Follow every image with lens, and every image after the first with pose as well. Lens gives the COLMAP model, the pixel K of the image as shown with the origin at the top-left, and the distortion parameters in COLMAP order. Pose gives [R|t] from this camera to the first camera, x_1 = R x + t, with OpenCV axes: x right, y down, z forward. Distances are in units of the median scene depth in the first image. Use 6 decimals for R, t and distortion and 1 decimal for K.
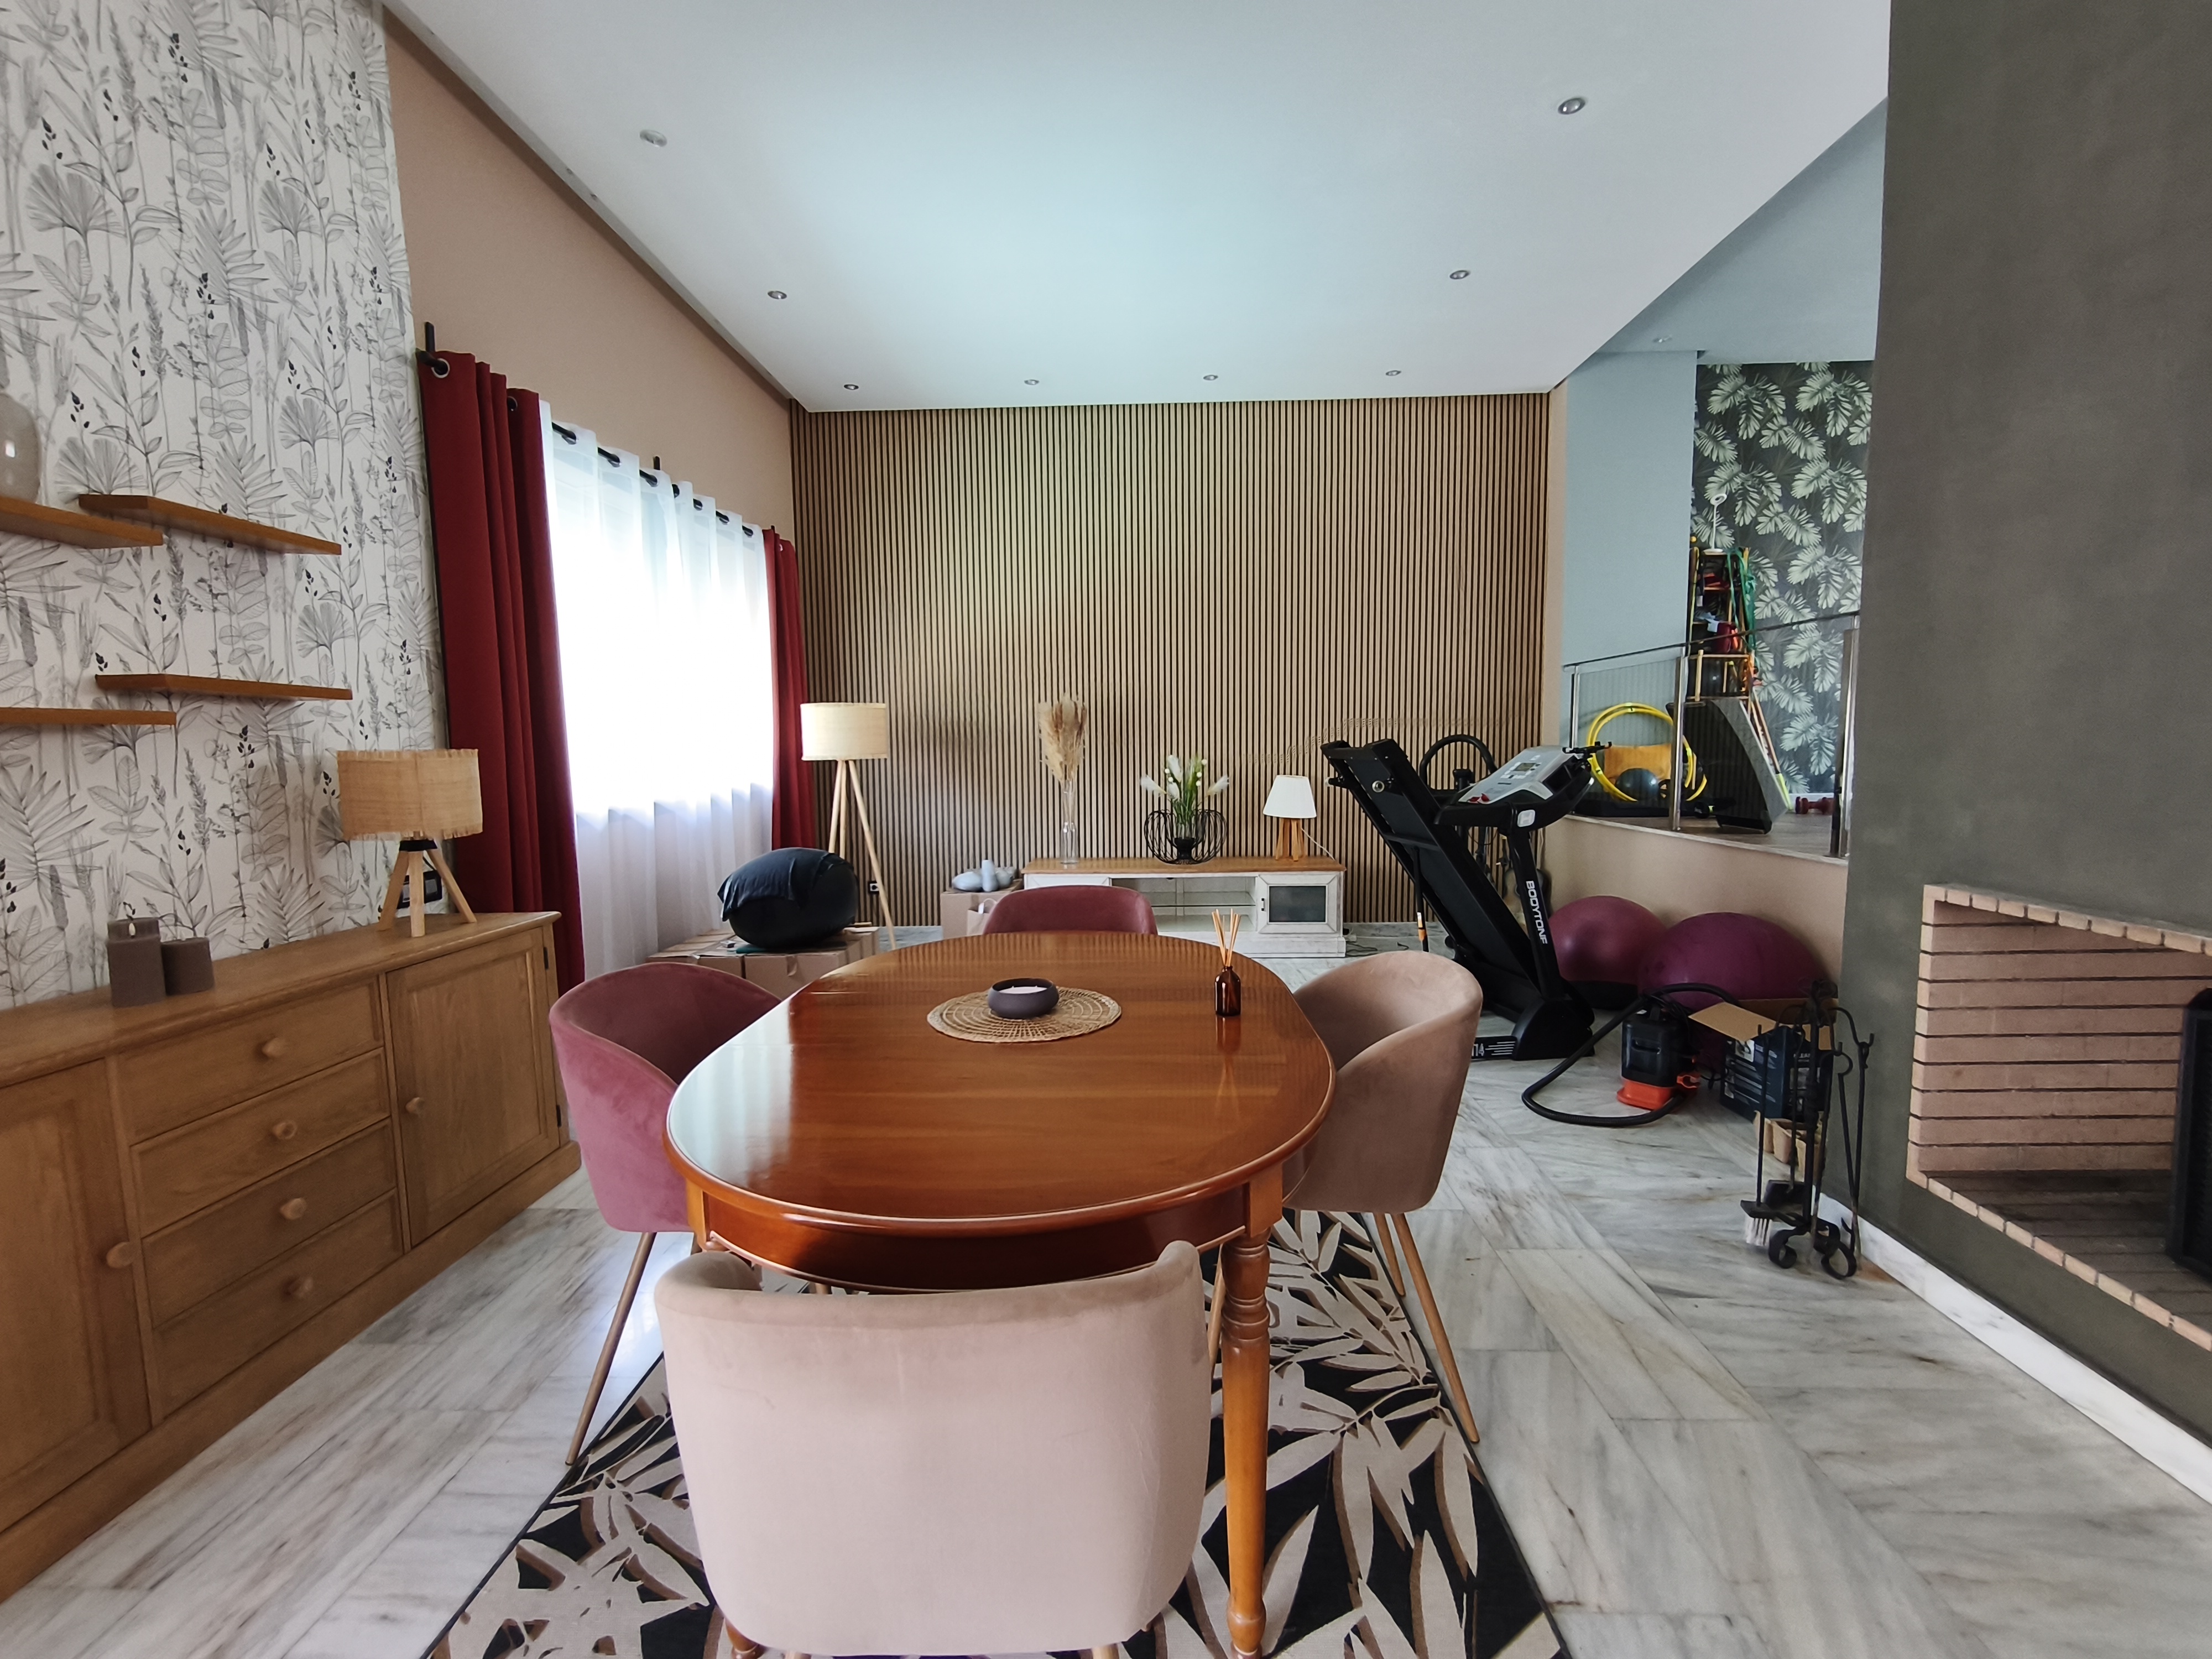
lens RADIAL K [[937.7, 0, 1128.0], [0, 937.7, 826.7], [0, 0, 1]] dist [-0.000817, -0.000787]
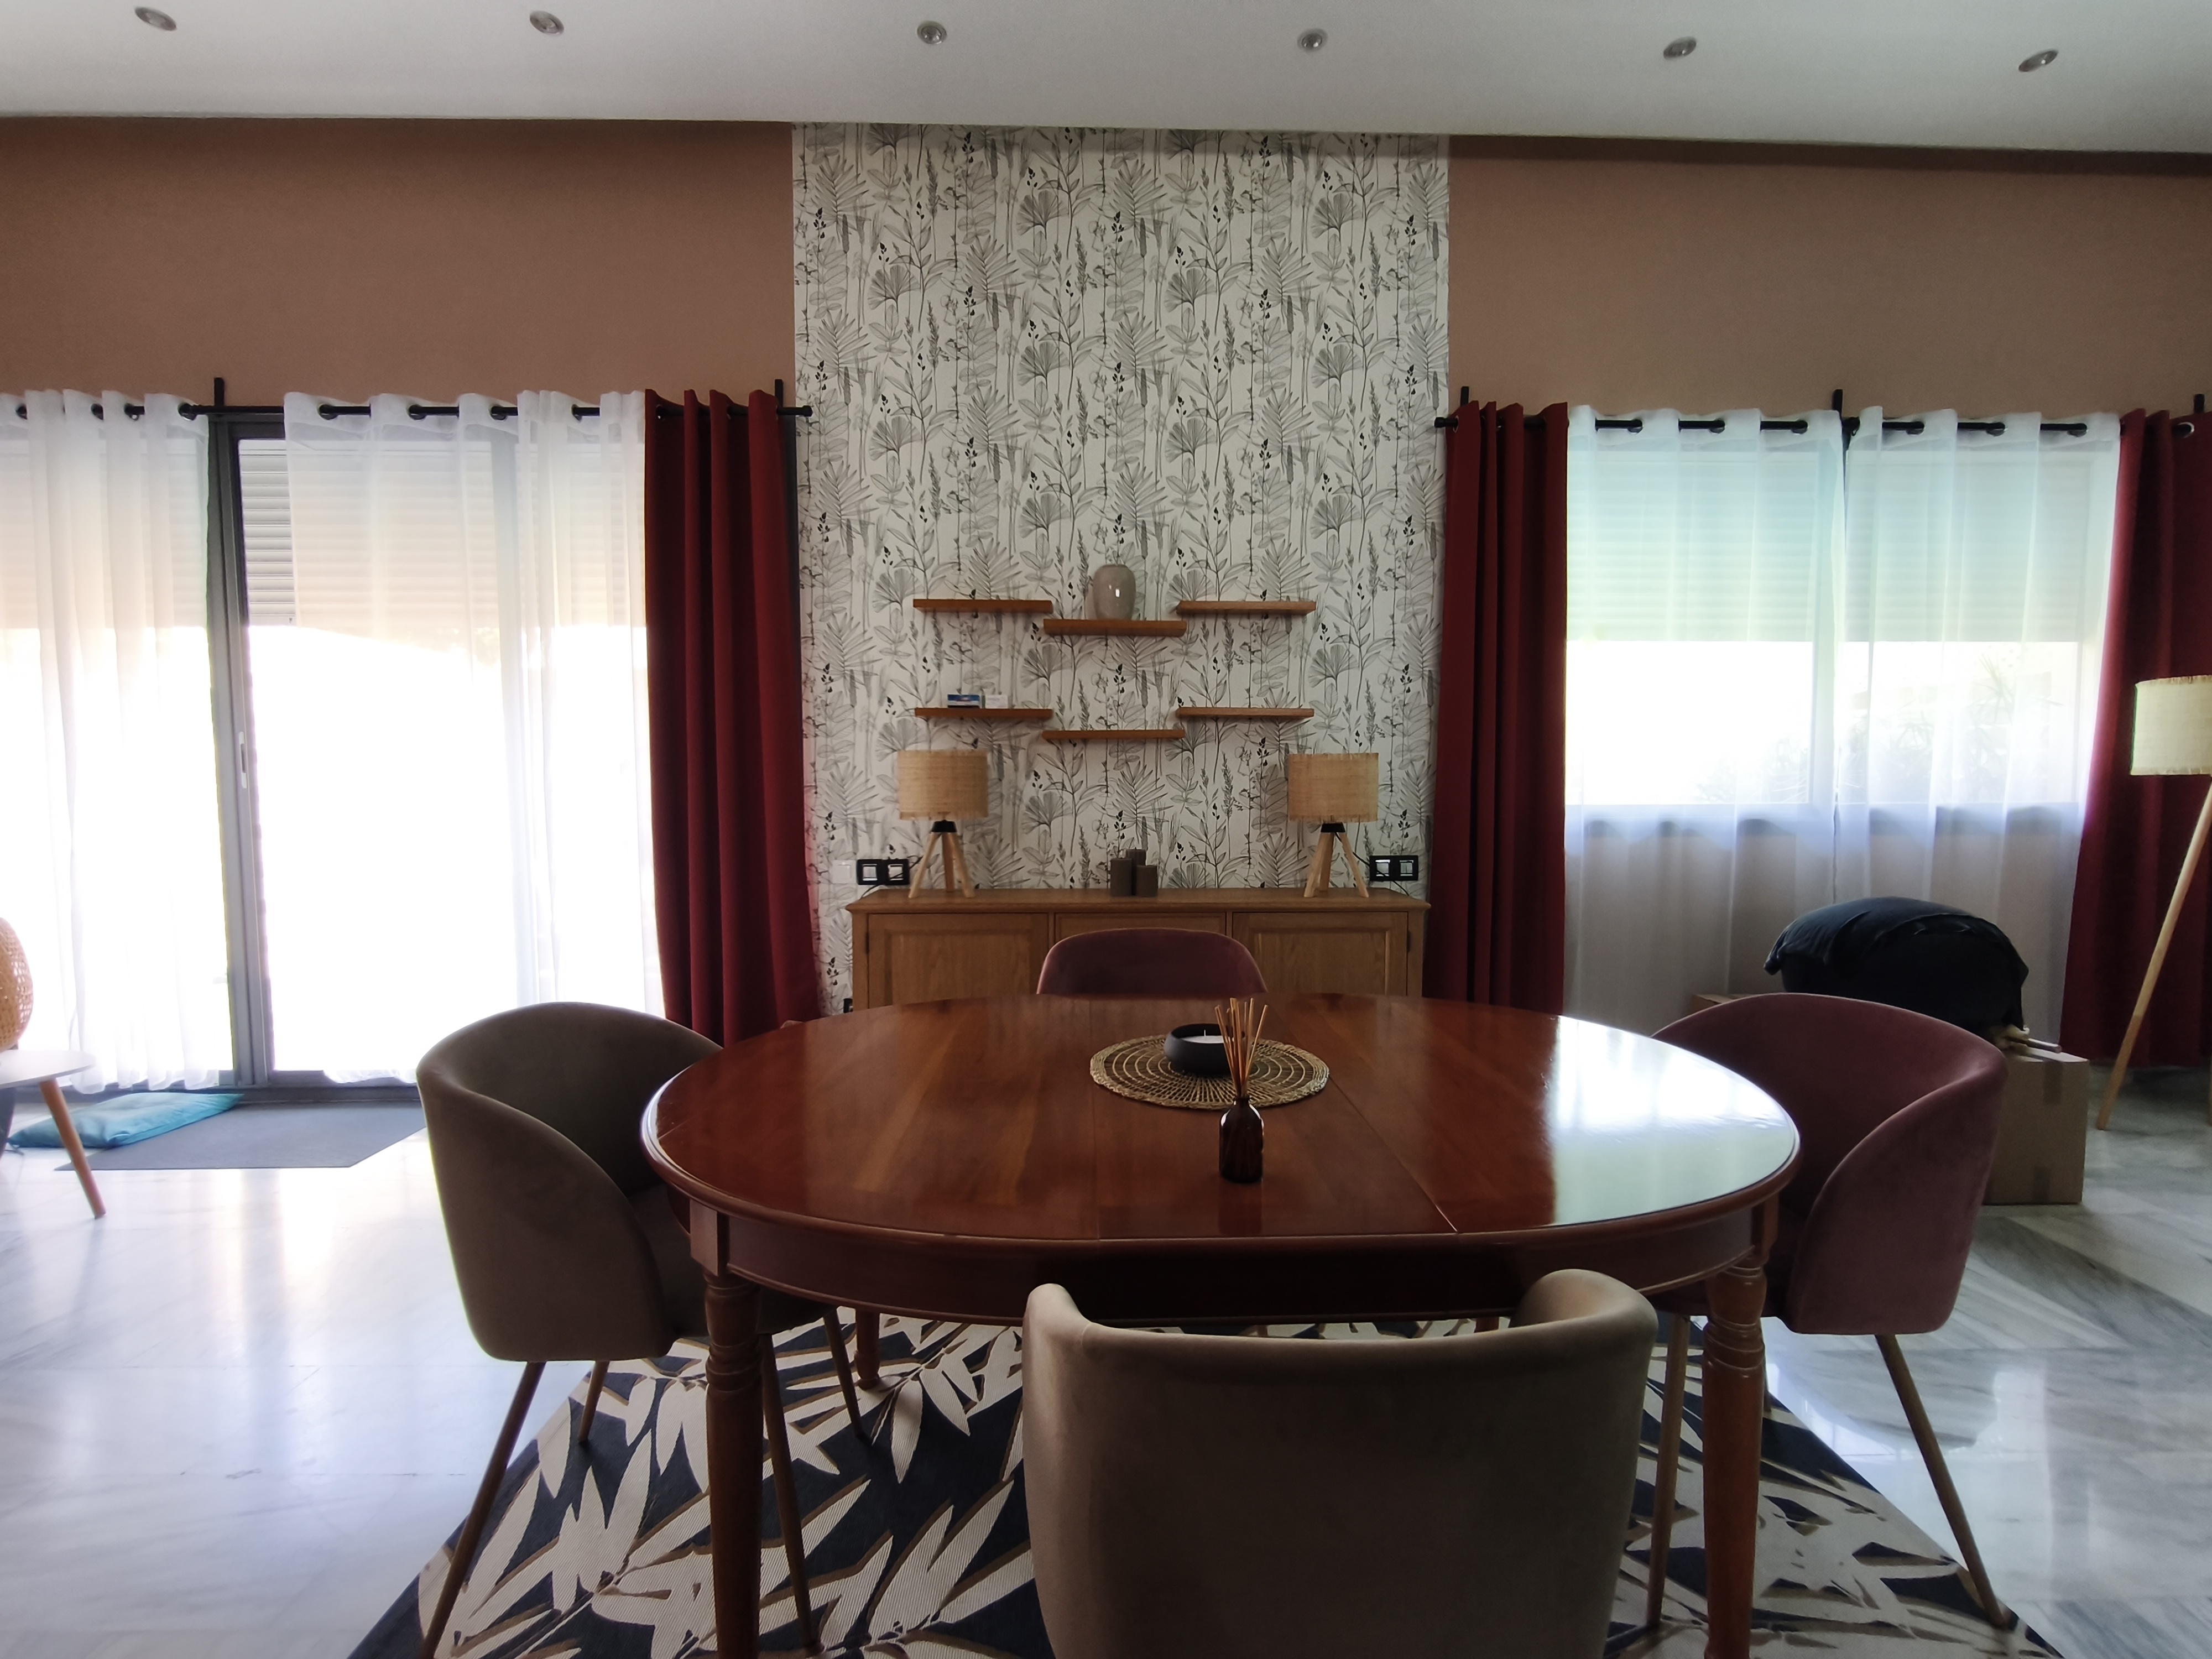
lens RADIAL K [[937.7, 0, 1116.1], [0, 937.7, 825.3], [0, 0, 1]] dist [-0.000817, -0.000787]
pose [[0.042159, 0.068337, -0.996771, 0.537652], [-0.086679, 0.994147, 0.064491, -0.044209], [0.995344, 0.083680, 0.047836, 0.702738]]
